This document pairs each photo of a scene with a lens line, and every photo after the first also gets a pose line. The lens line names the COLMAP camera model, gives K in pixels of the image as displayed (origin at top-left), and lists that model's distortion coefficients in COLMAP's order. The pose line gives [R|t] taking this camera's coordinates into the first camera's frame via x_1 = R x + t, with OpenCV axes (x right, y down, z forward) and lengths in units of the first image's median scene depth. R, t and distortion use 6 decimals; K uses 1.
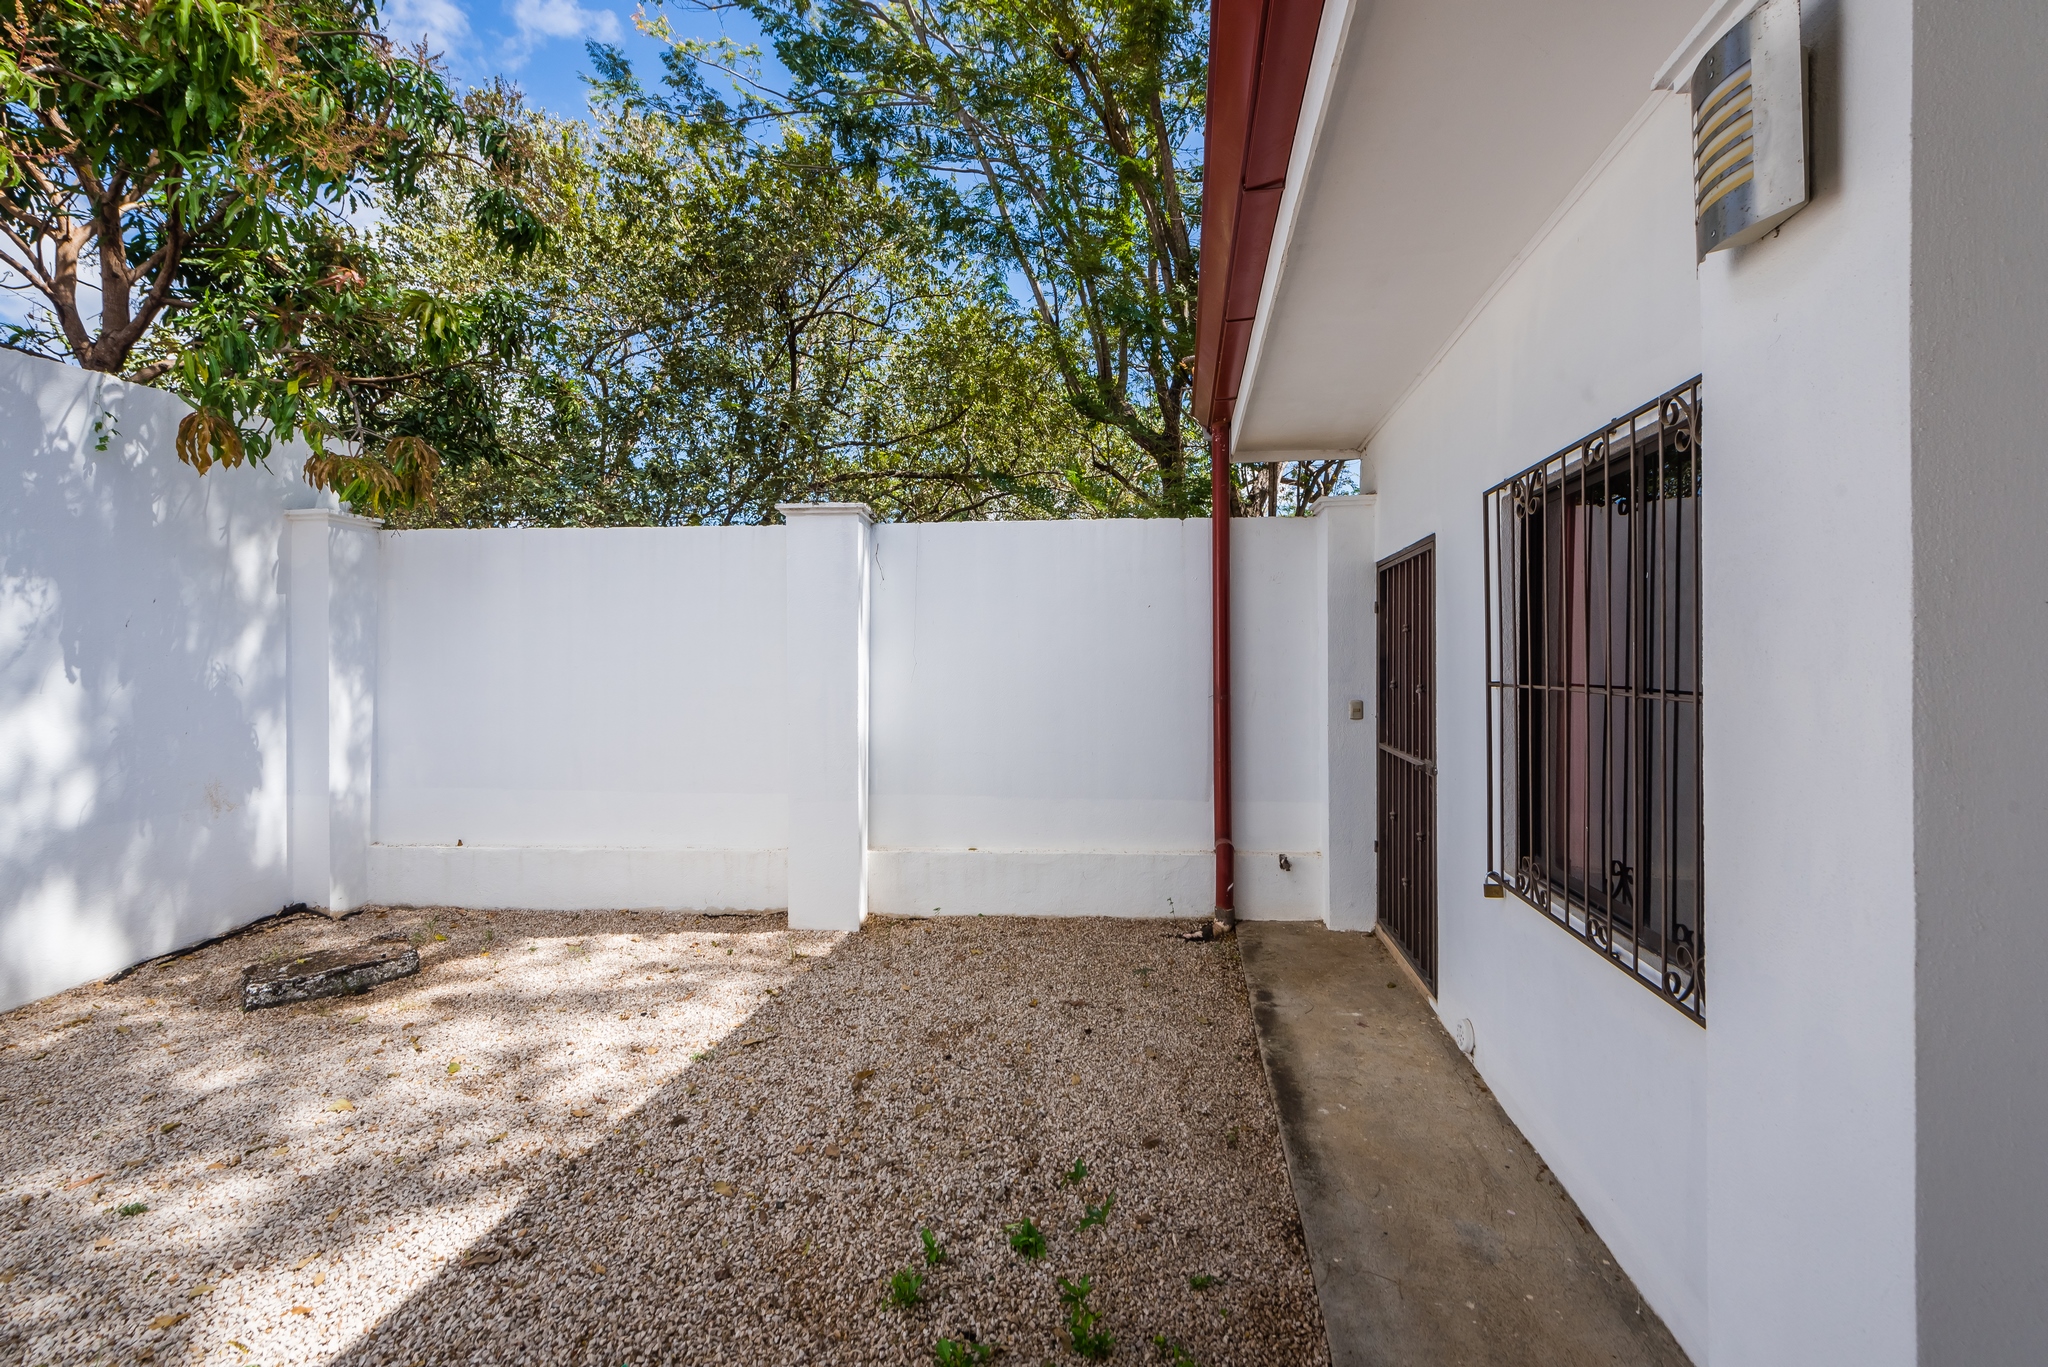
lens RADIAL K [[814.3, 0, 1025.5], [0, 814.3, 657.3], [0, 0, 1]] dist [0.007582, 0.000236]
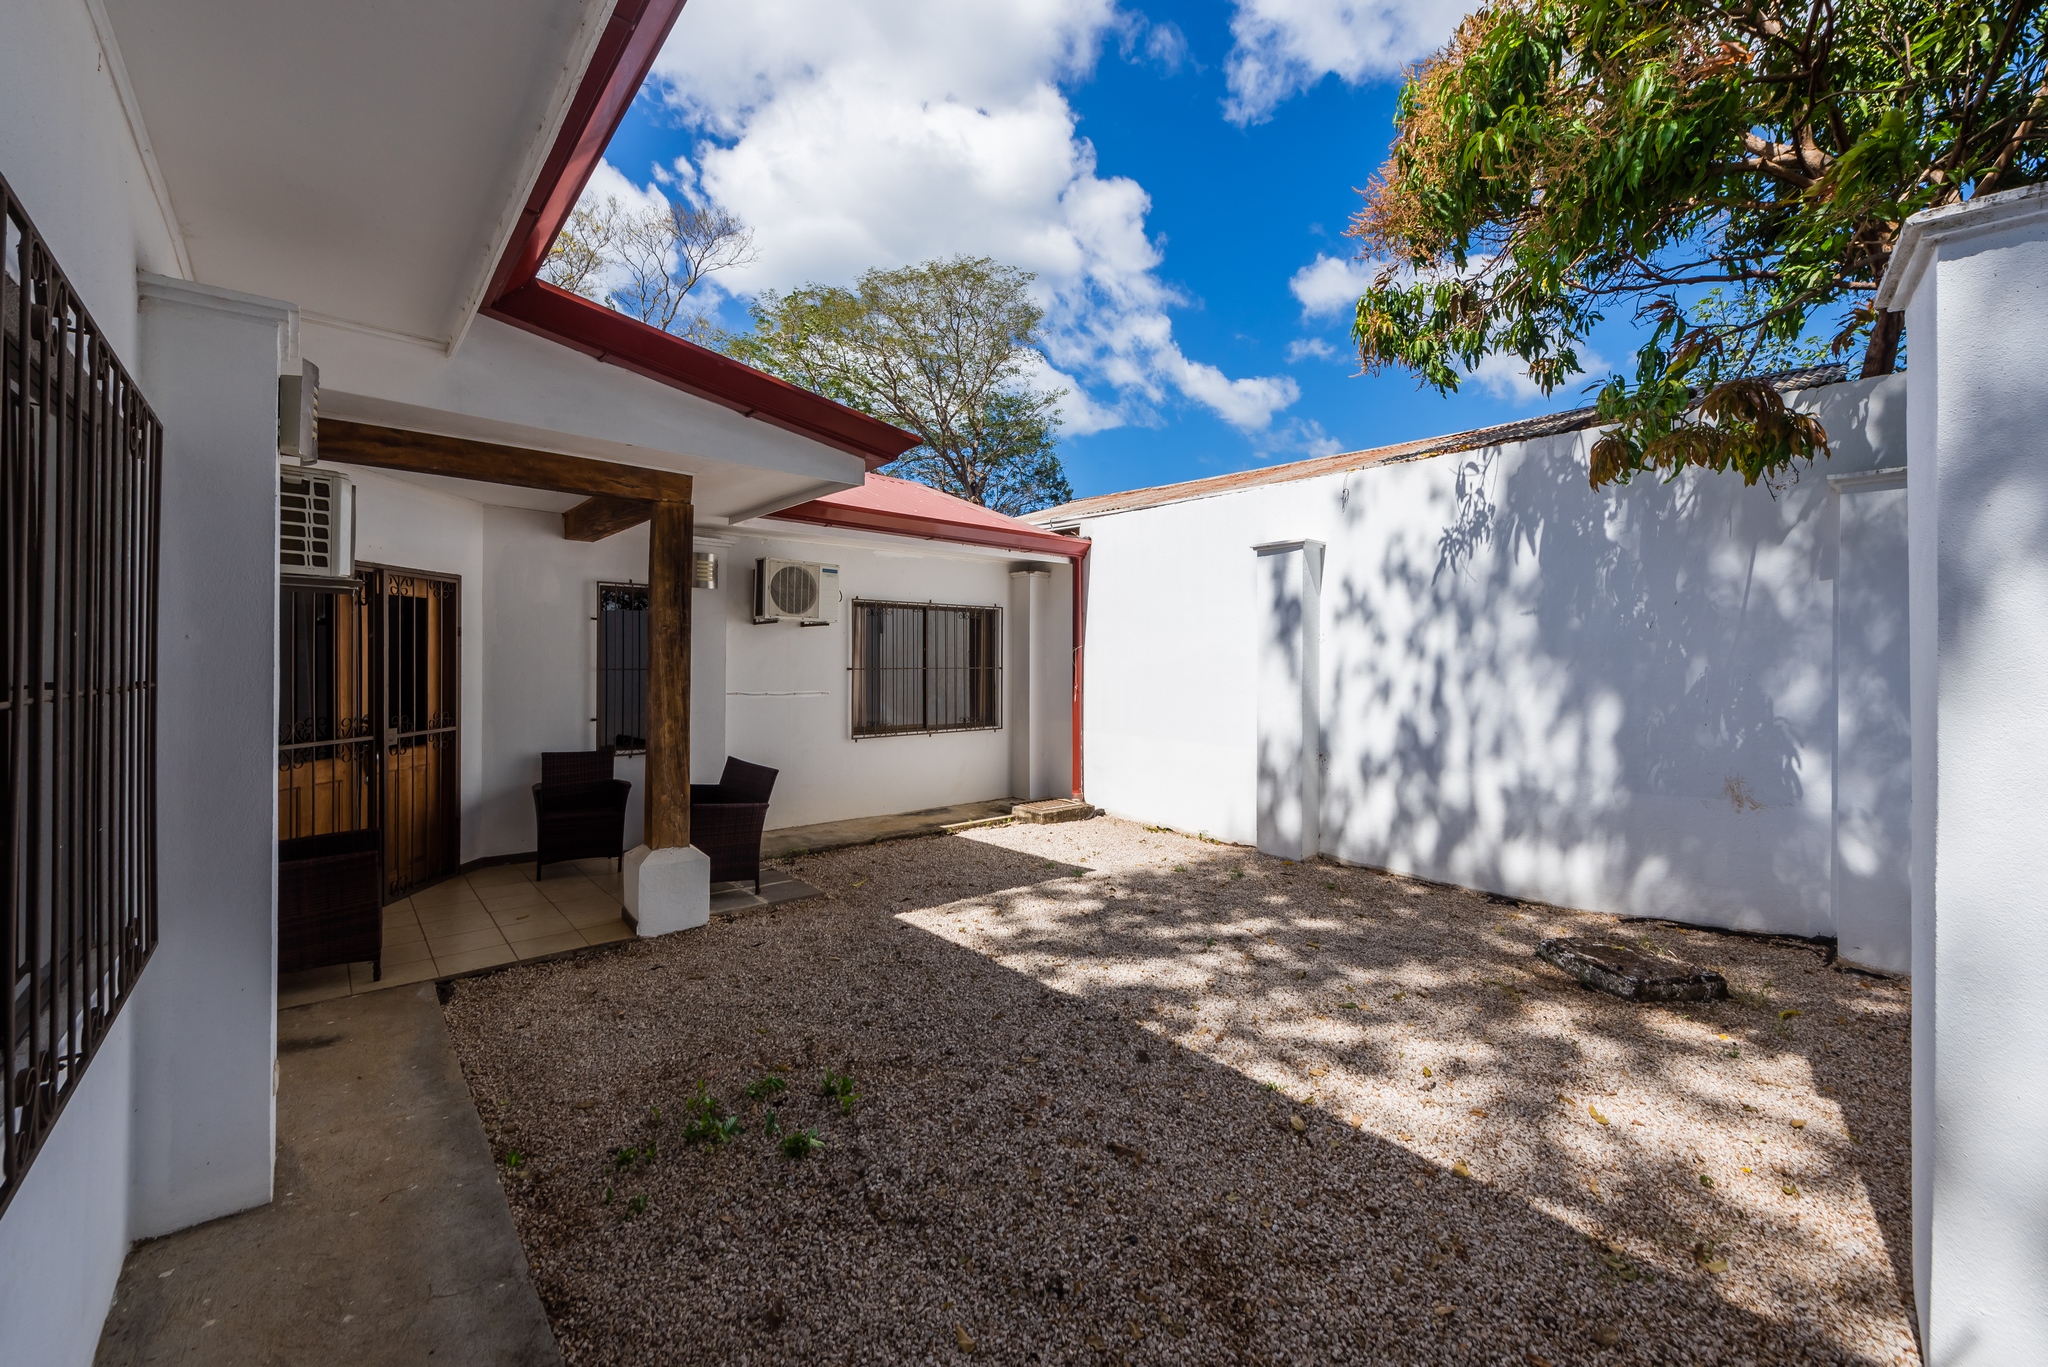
lens RADIAL K [[814.3, 0, 1025.5], [0, 814.3, 657.3], [0, 0, 1]] dist [0.007582, 0.000236]
pose [[-0.608083, -0.002830, -0.793868, 0.360182], [0.000301, 0.999993, -0.003795, 0.010139], [0.793873, -0.002547, -0.608078, 0.970728]]
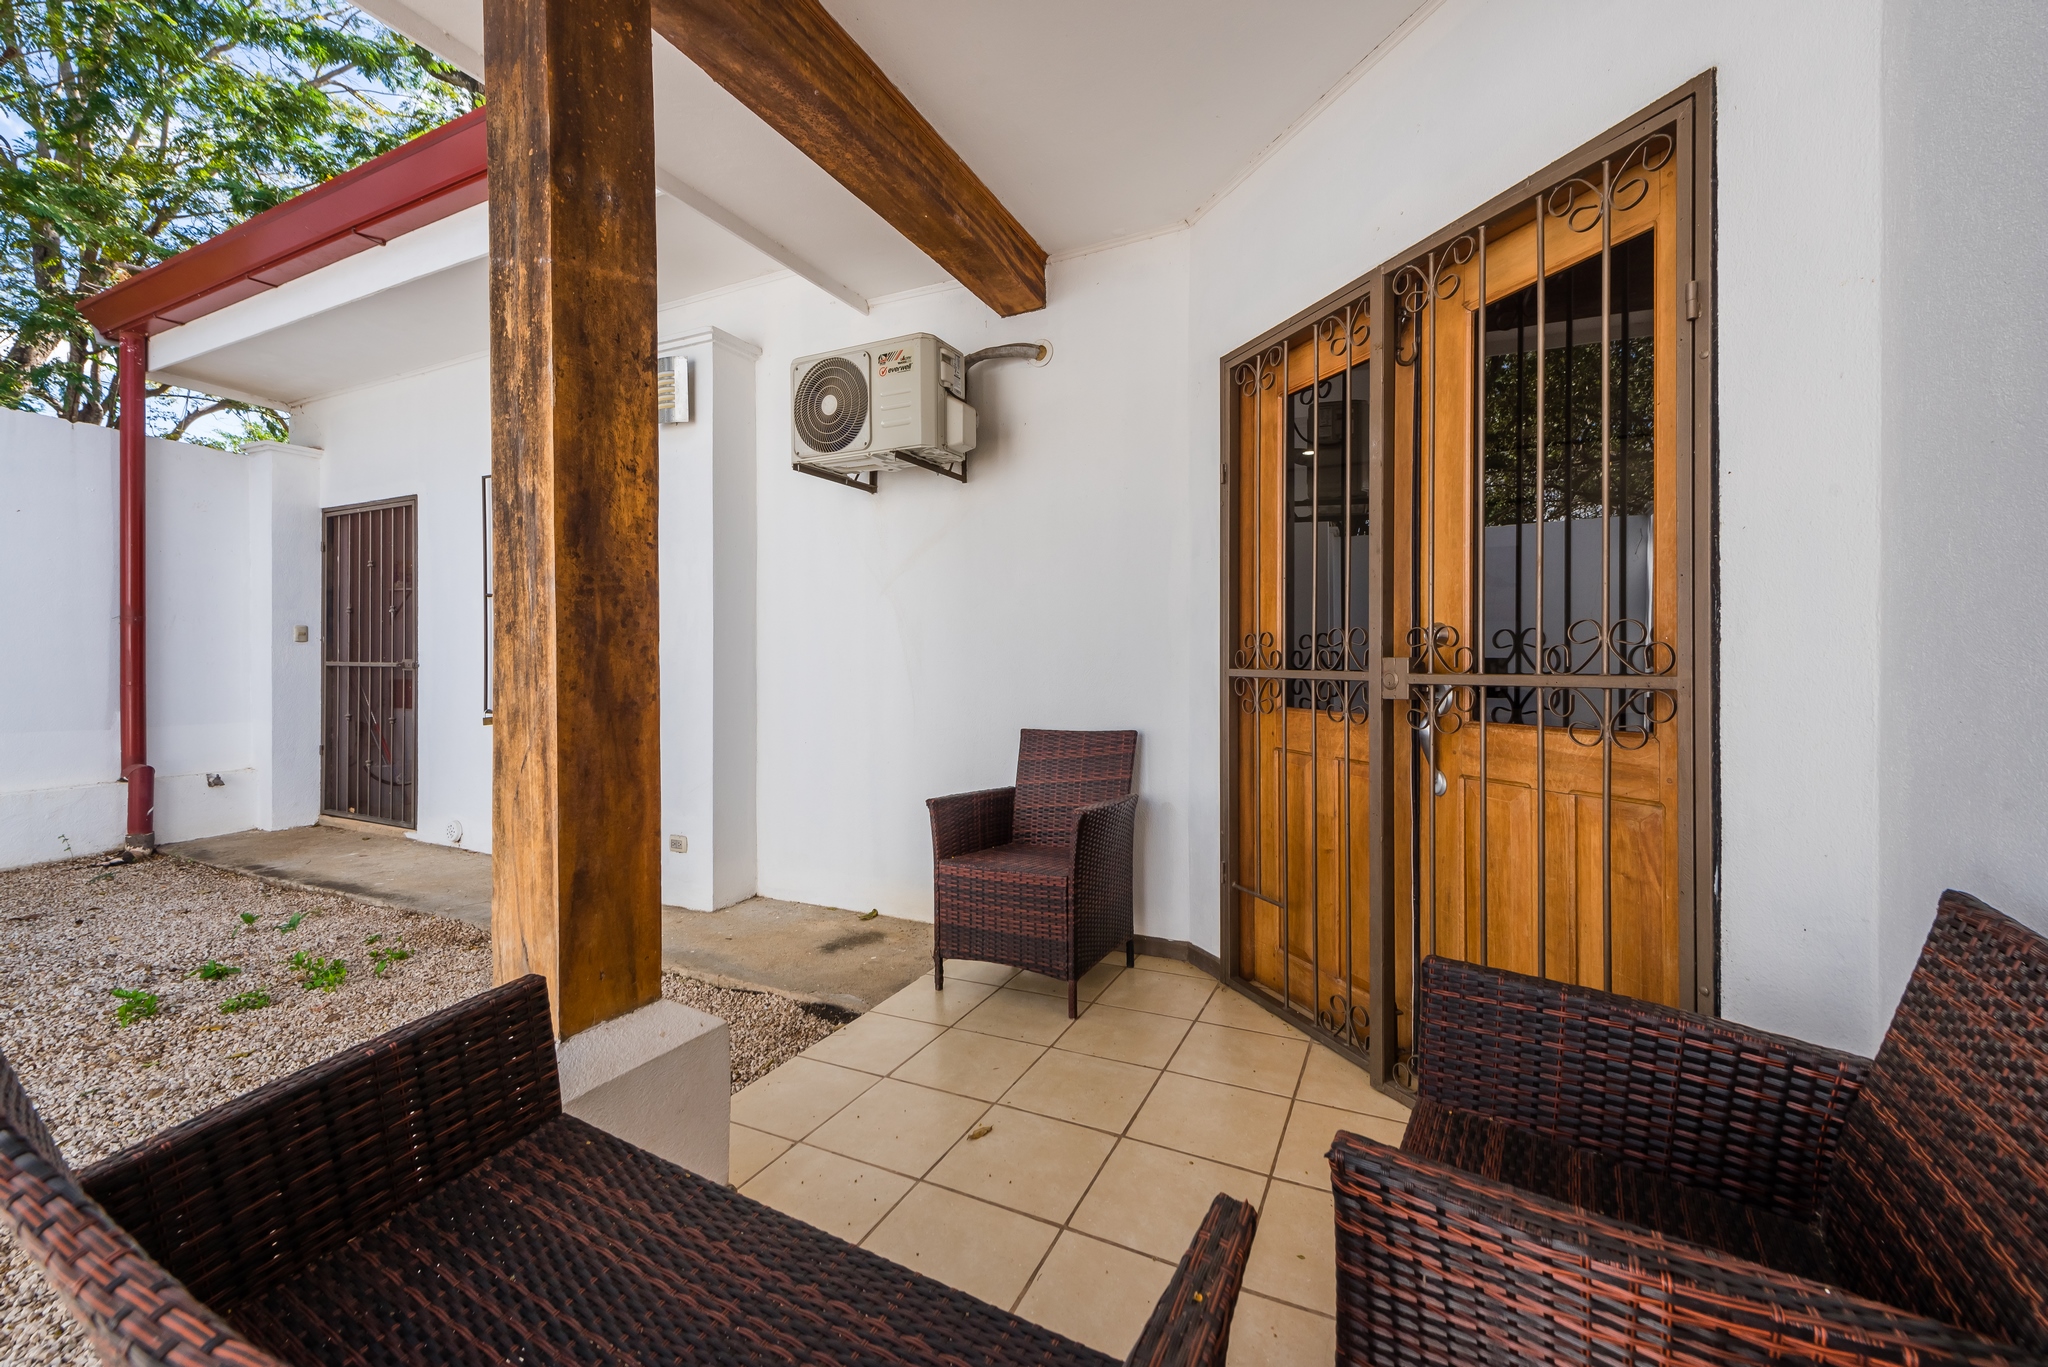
lens RADIAL K [[814.3, 0, 1025.5], [0, 814.3, 657.3], [0, 0, 1]] dist [0.007582, 0.000236]
pose [[0.244377, 0.012336, 0.969602, -0.478524], [-0.003066, 0.999924, -0.011949, 0.111474], [-0.969675, -0.000053, 0.244397, -0.278863]]
